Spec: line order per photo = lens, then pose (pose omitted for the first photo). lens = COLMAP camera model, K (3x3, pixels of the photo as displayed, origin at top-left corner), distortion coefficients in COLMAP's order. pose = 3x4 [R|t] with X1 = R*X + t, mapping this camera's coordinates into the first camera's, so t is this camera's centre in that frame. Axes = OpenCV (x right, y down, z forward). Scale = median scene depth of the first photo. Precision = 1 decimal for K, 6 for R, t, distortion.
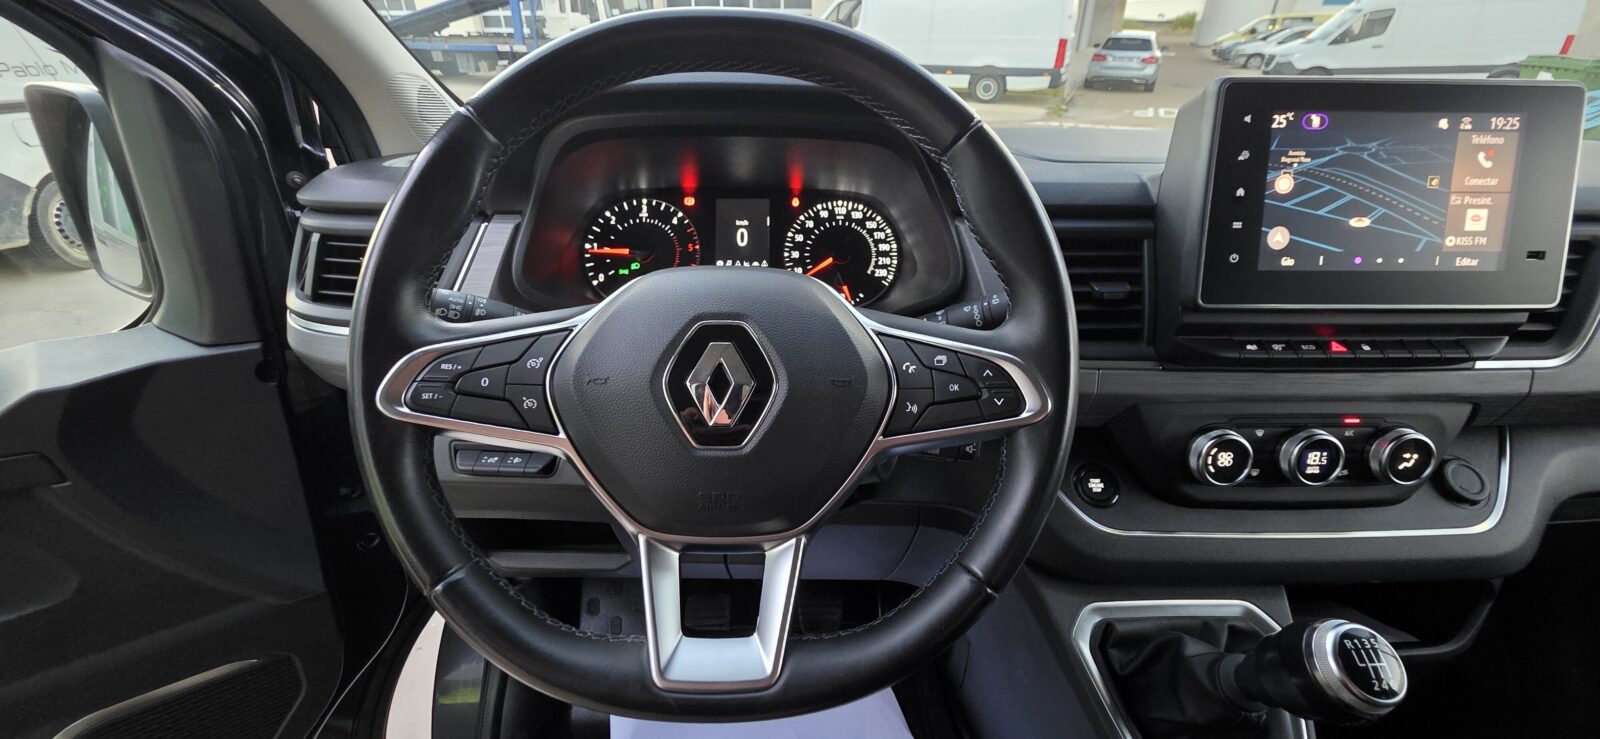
lens RADIAL K [[634.0, 0, 796.6], [0, 634.0, 368.7], [0, 0, 1]] dist [-0.000849, -0.000305]
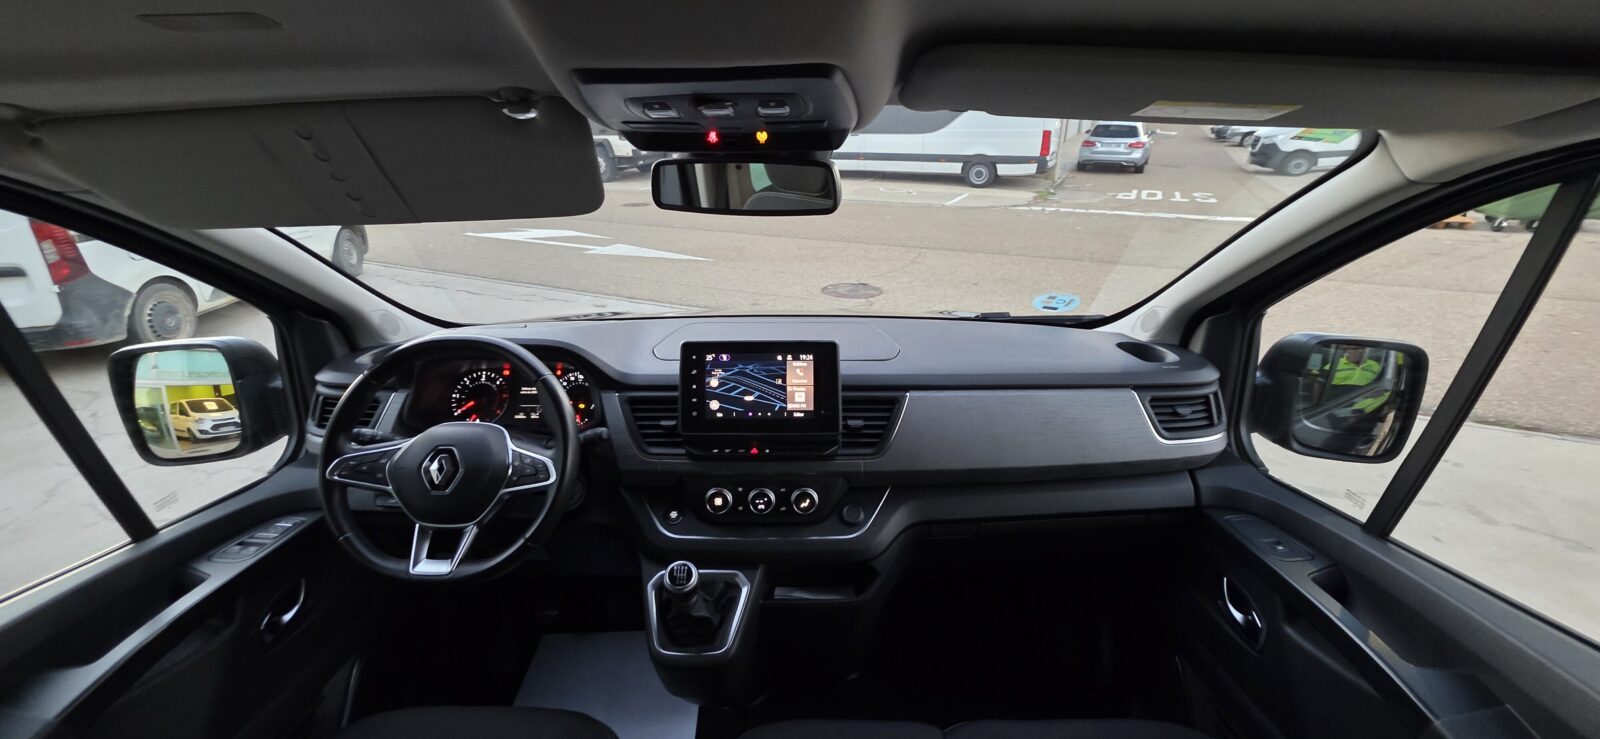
lens RADIAL K [[621.9, 0, 795.4], [0, 621.9, 368.7], [0, 0, 1]] dist [-0.000553, 0.000131]
pose [[0.999411, -0.002001, -0.034253, 0.845680], [-0.001615, 0.994449, -0.105206, -0.072009], [0.034274, 0.105199, 0.993860, -0.968627]]
